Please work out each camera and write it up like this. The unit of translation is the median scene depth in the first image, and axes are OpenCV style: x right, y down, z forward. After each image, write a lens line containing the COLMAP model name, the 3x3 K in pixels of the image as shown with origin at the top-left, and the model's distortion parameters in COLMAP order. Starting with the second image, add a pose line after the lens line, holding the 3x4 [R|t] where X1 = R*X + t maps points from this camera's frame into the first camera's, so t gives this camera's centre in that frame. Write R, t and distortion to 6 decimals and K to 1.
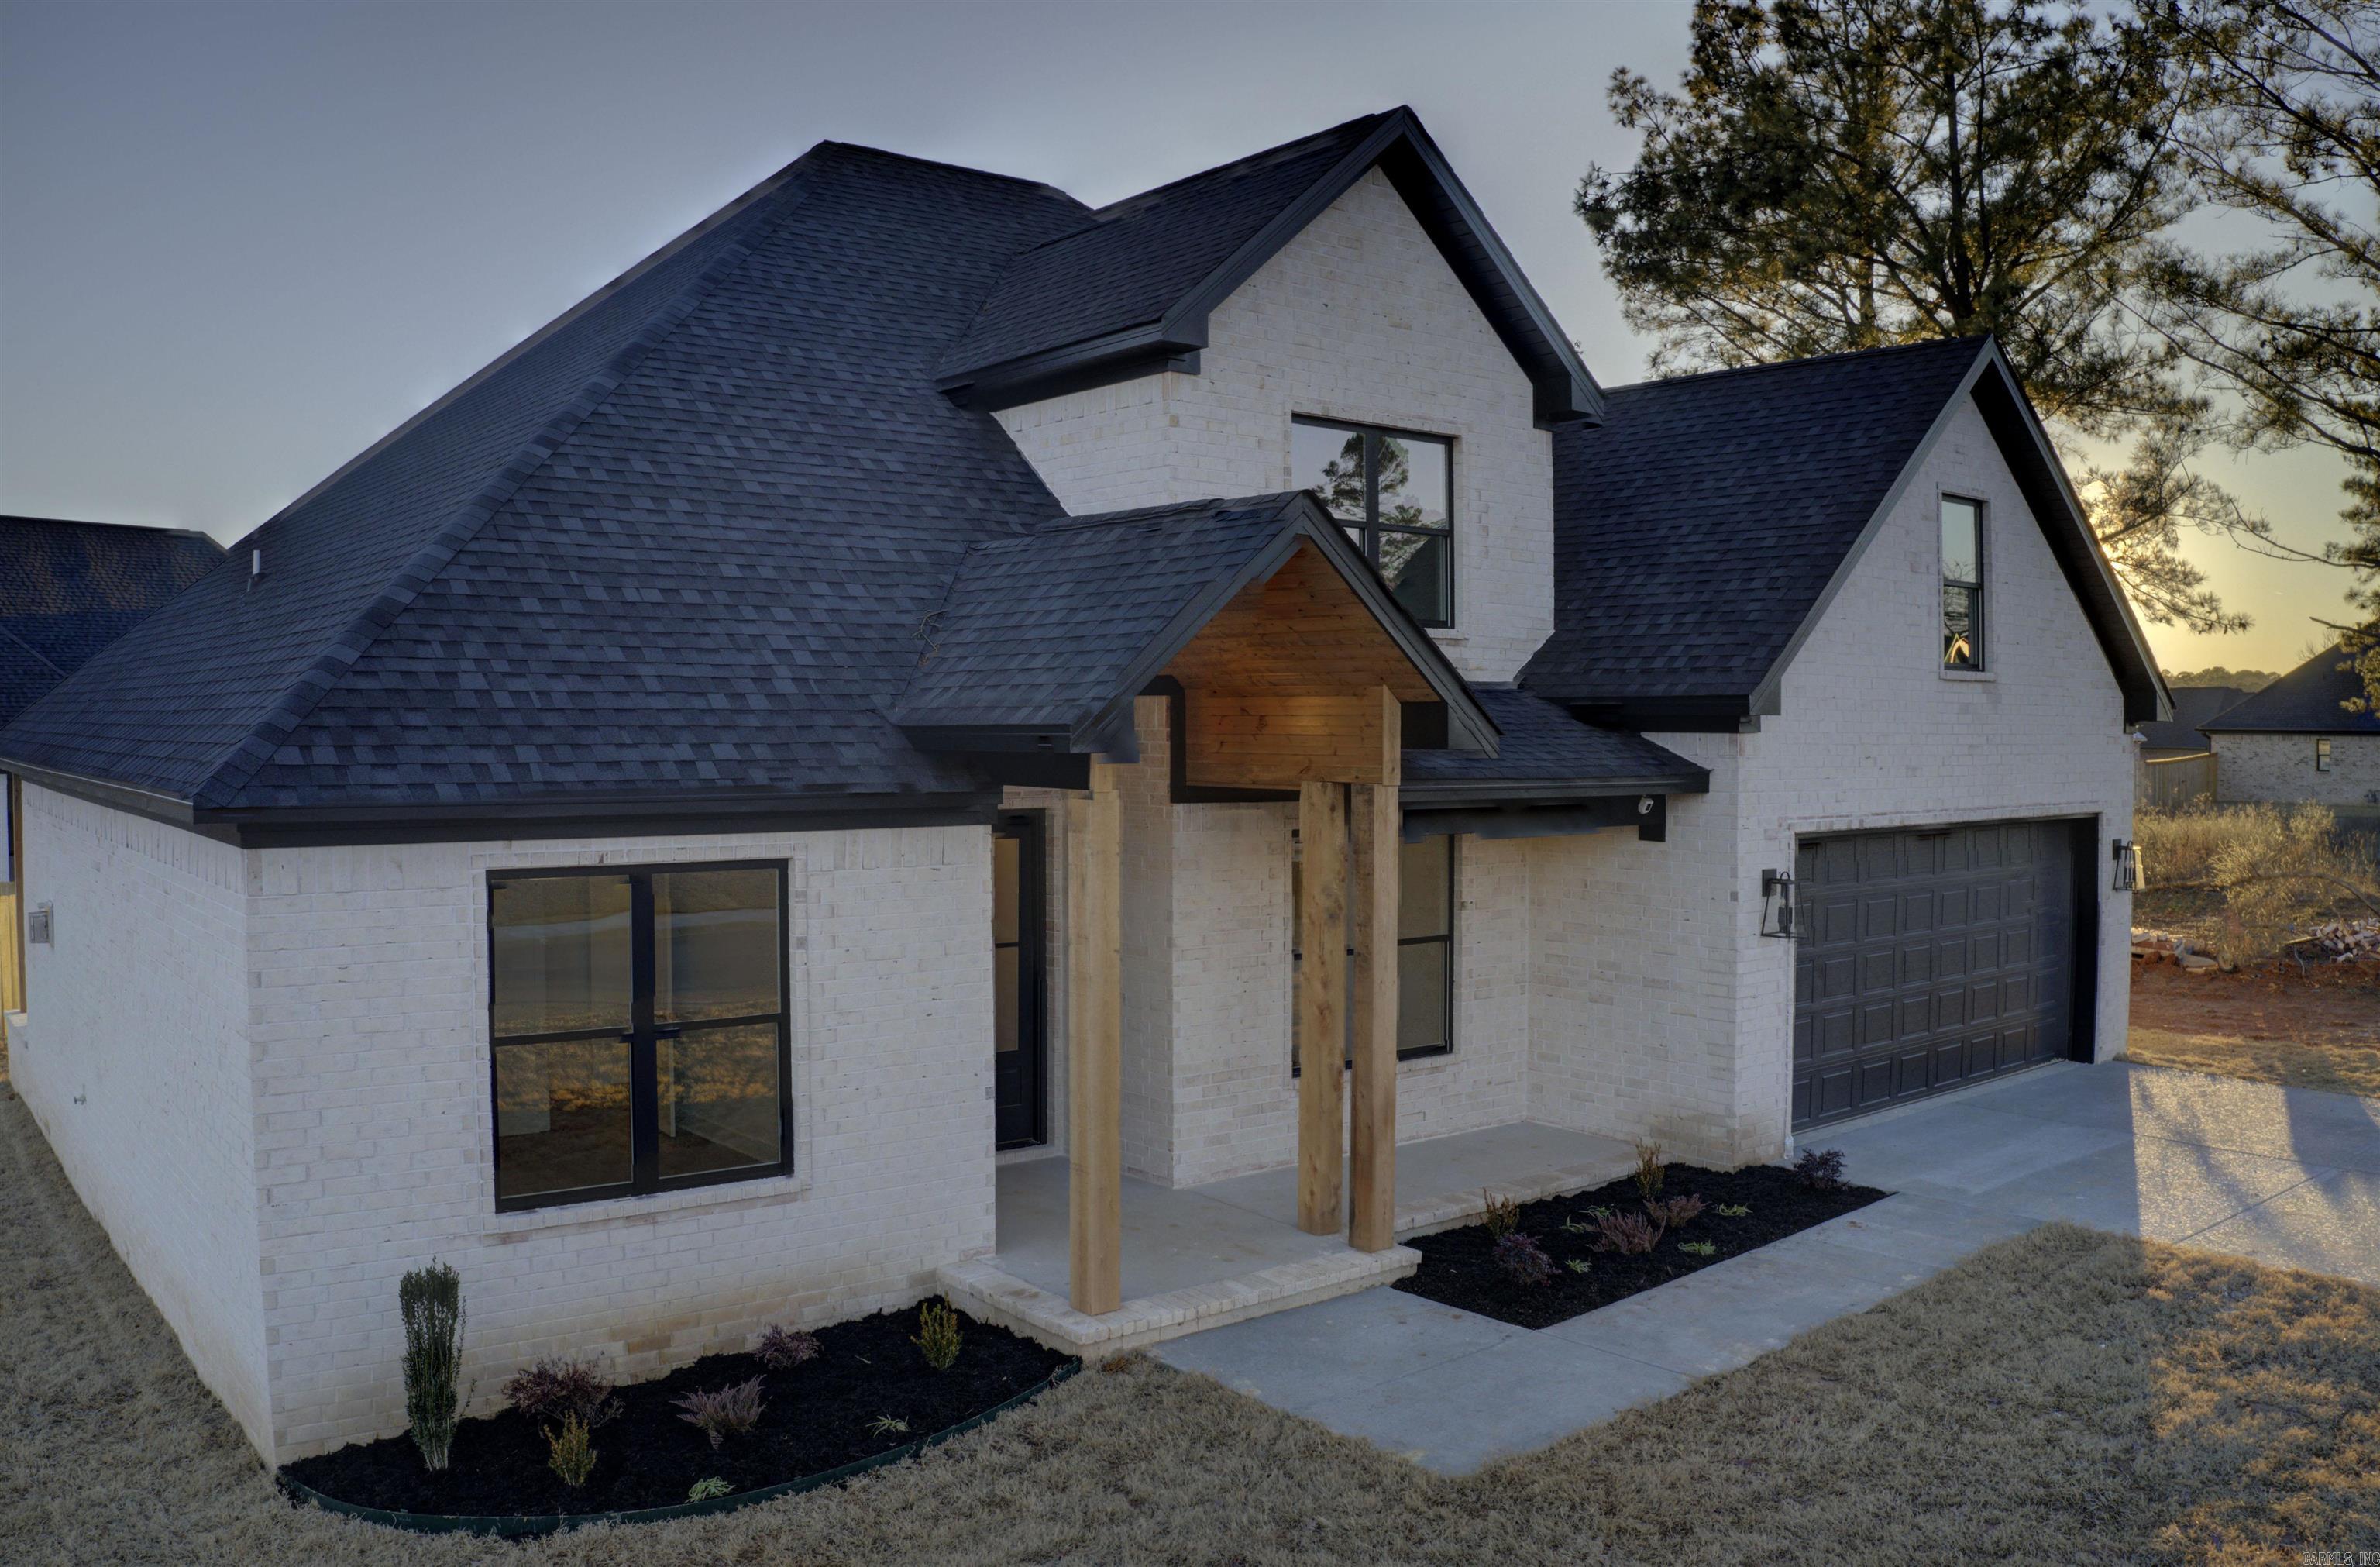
lens RADIAL K [[1919.8, 0, 1091.2], [0, 1919.8, 747.9], [0, 0, 1]] dist [-0.162776, 0.009980]
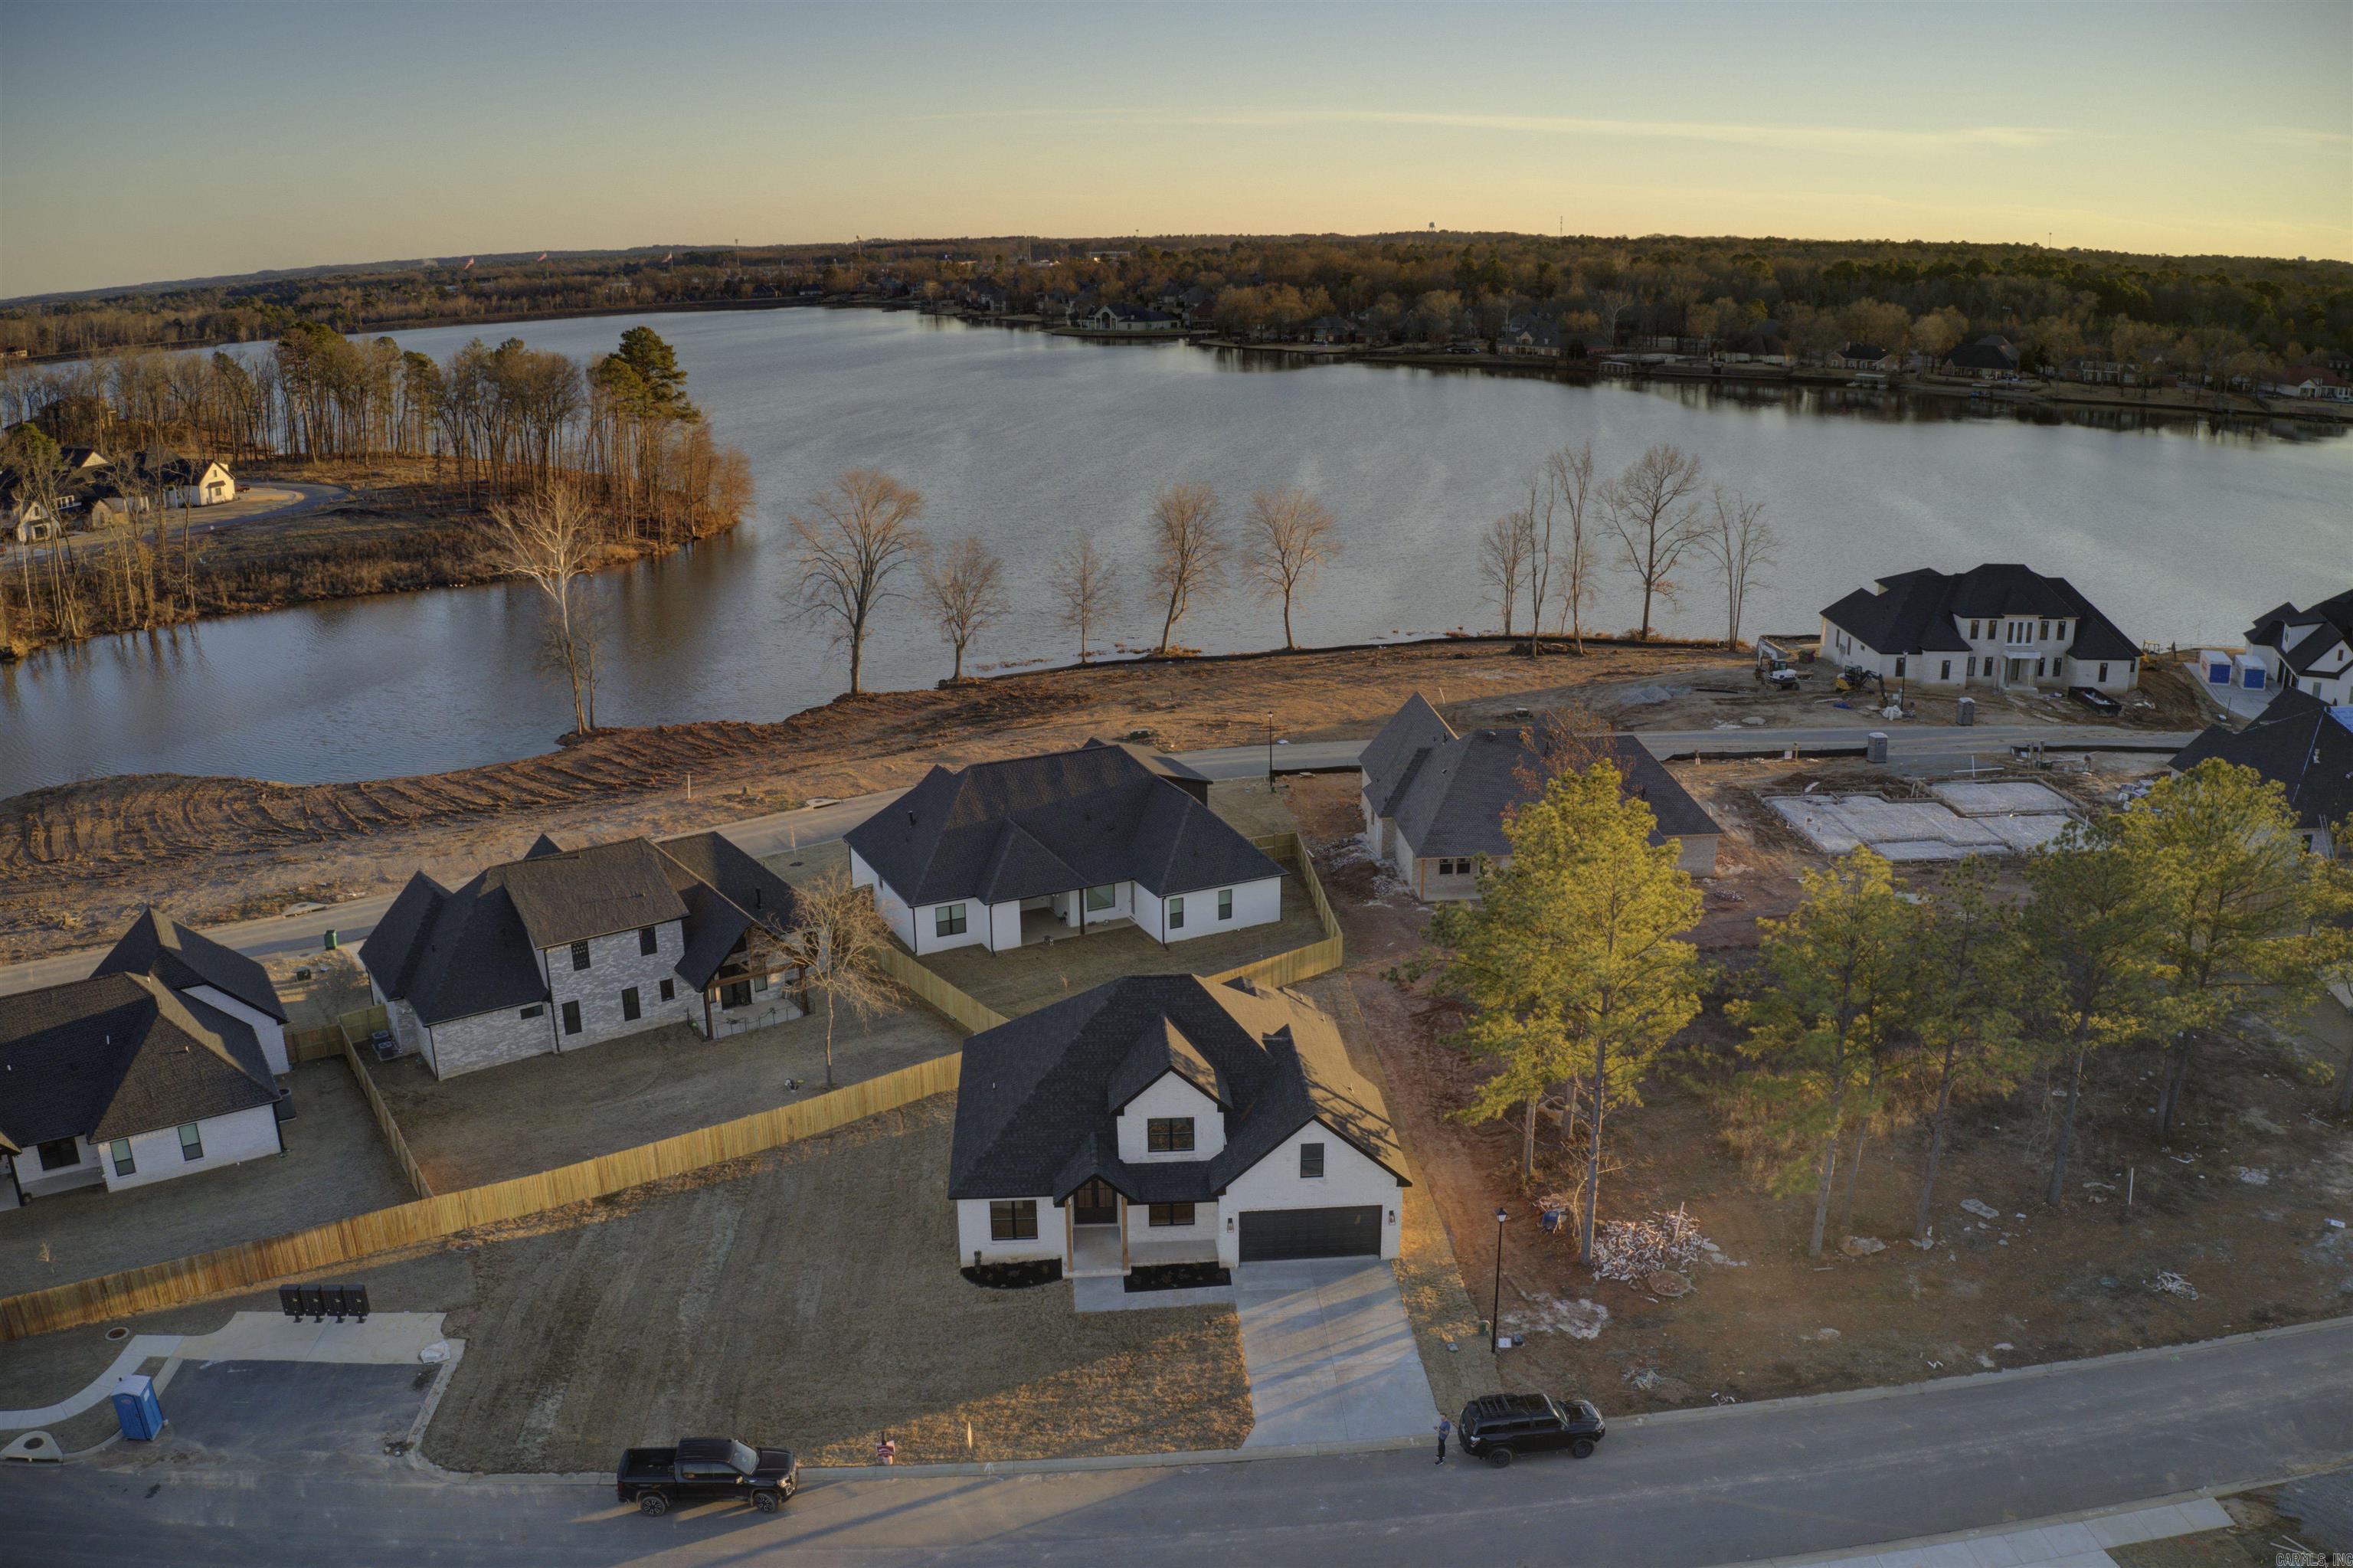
lens RADIAL K [[1817.5, 0, 1174.3], [0, 1817.5, 758.1], [0, 0, 1]] dist [-0.174770, 0.001689]
pose [[0.835210, 0.158079, -0.526722, 3.394252], [0.008303, 0.954061, 0.299497, -3.372279], [0.549869, -0.254516, 0.795529, -3.442298]]
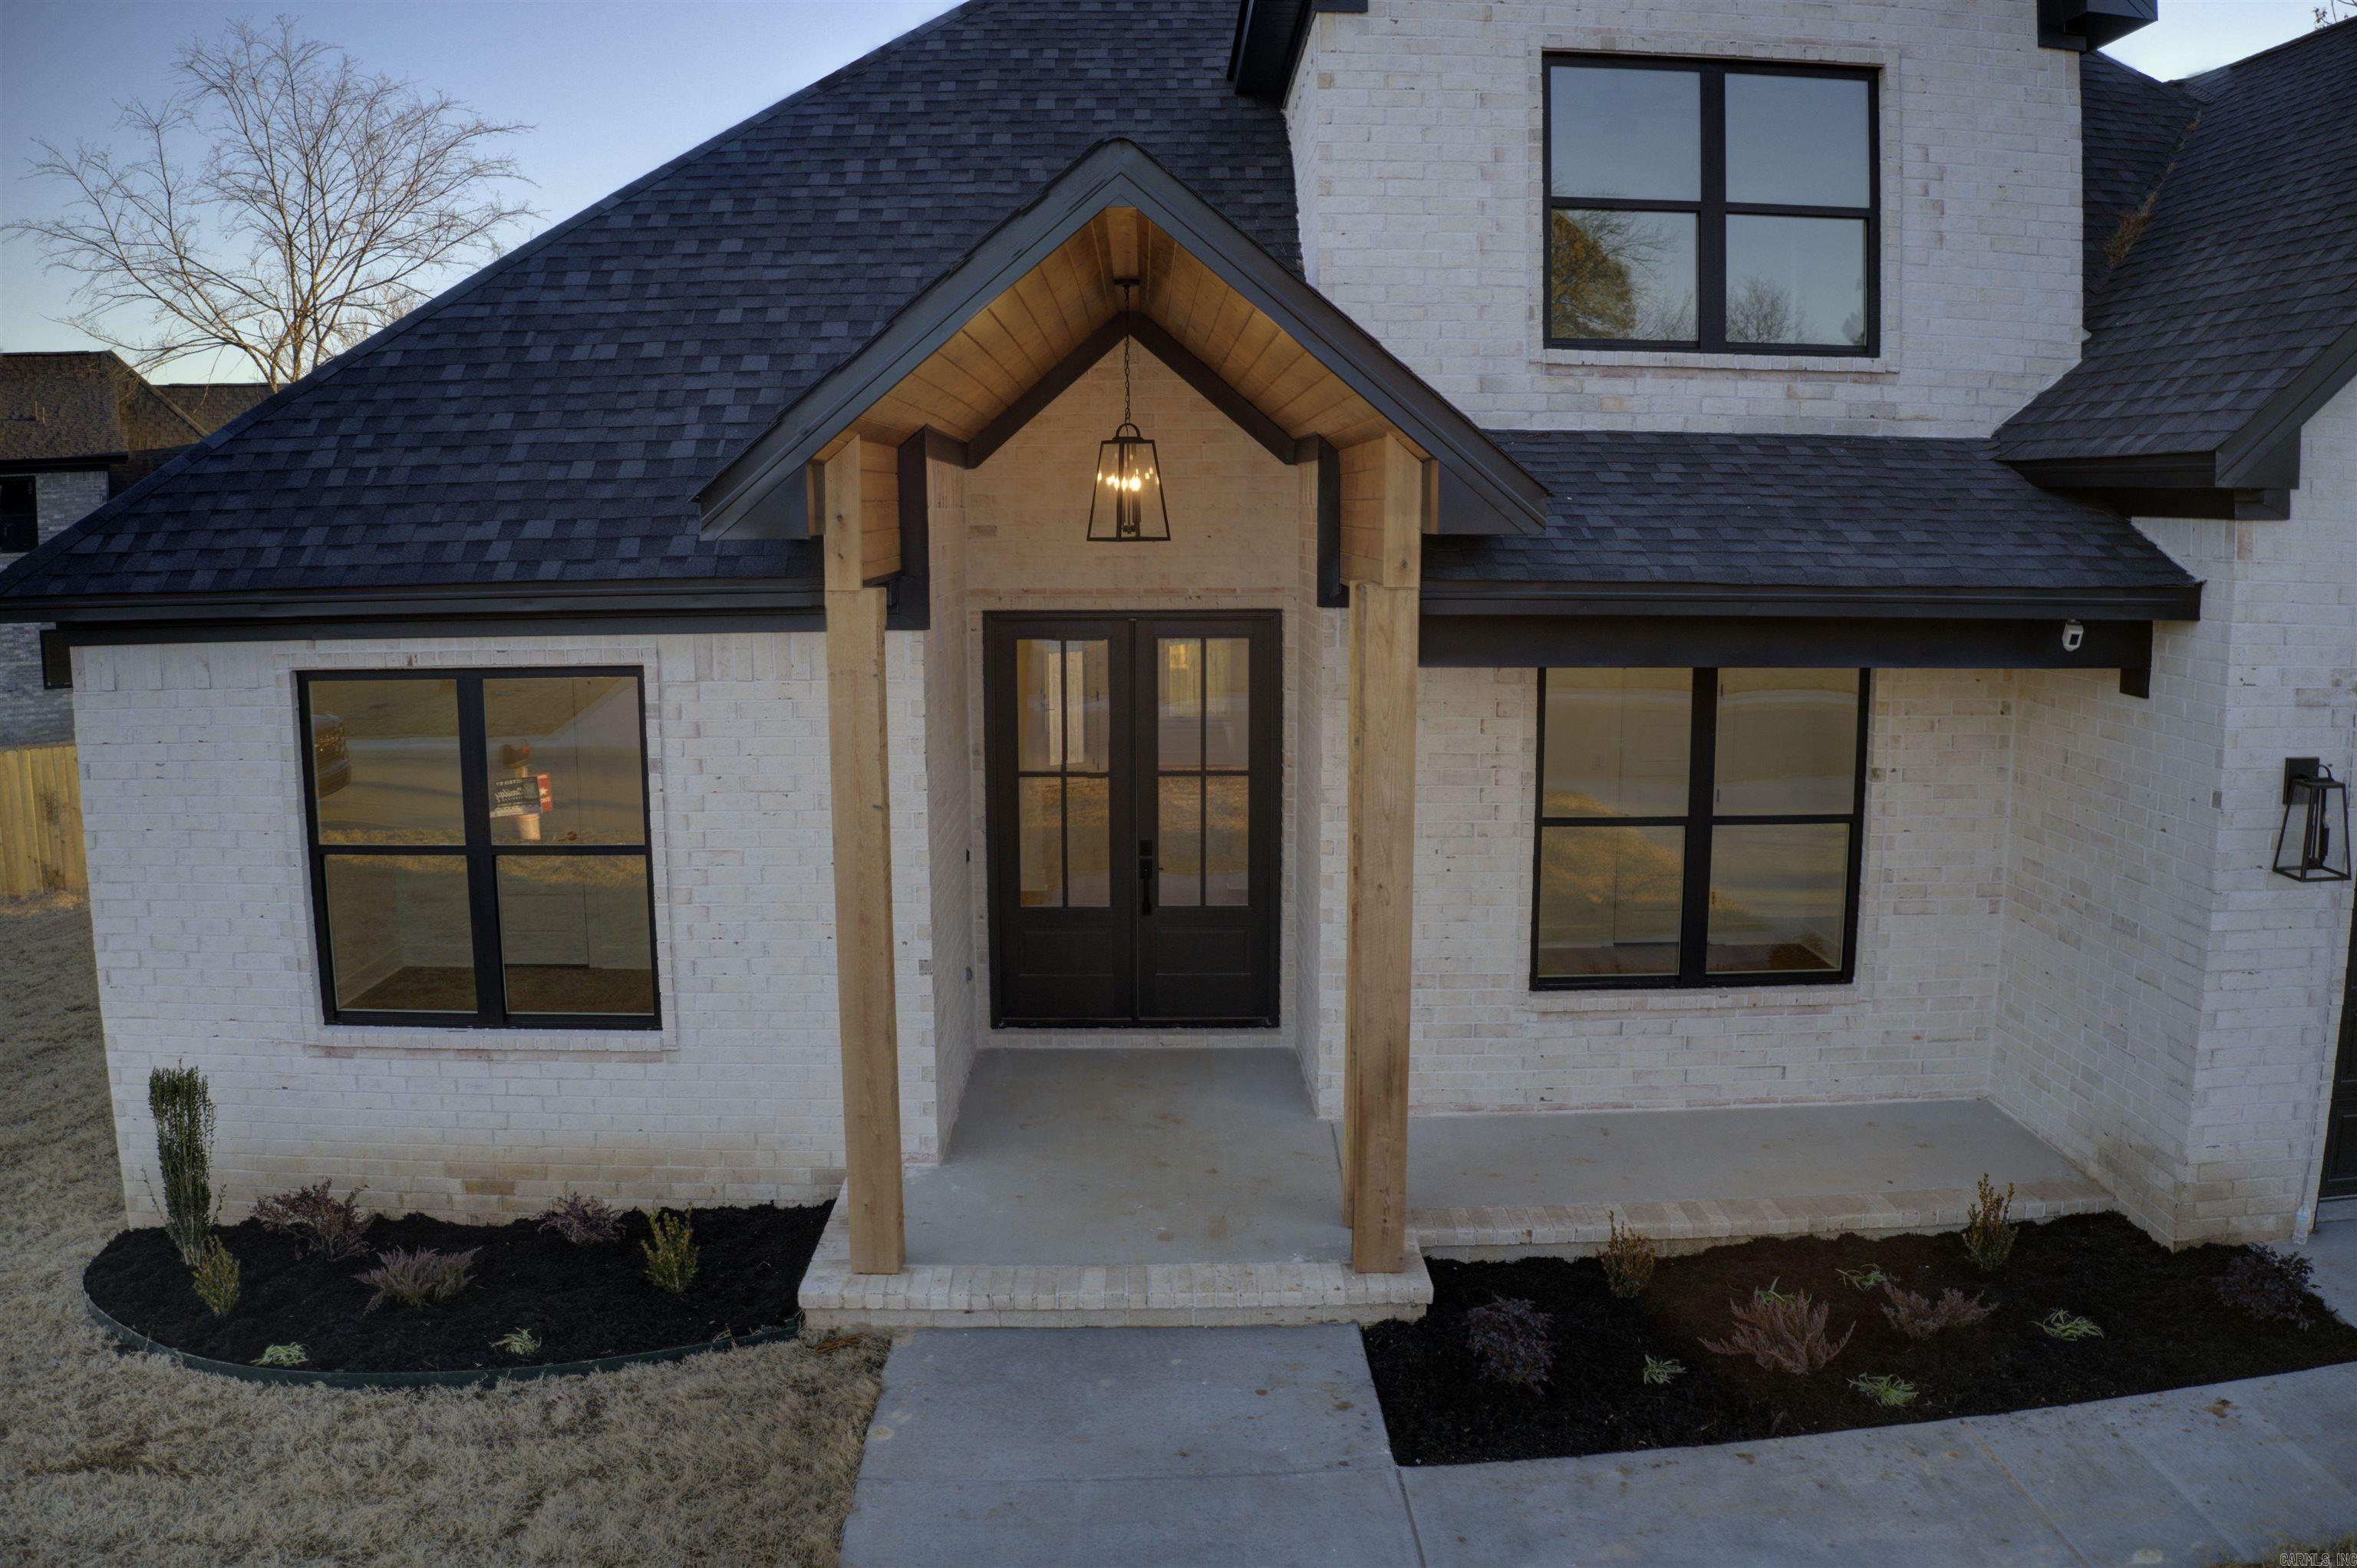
lens RADIAL K [[1820.3, 0, 1176.3], [0, 1820.3, 758.1], [0, 0, 1]] dist [-0.174770, 0.001689]
pose [[0.806967, 0.071565, -0.586245, 0.502023], [0.000904, 0.992481, 0.122399, 0.001376], [0.590596, -0.099302, 0.800834, 0.497091]]
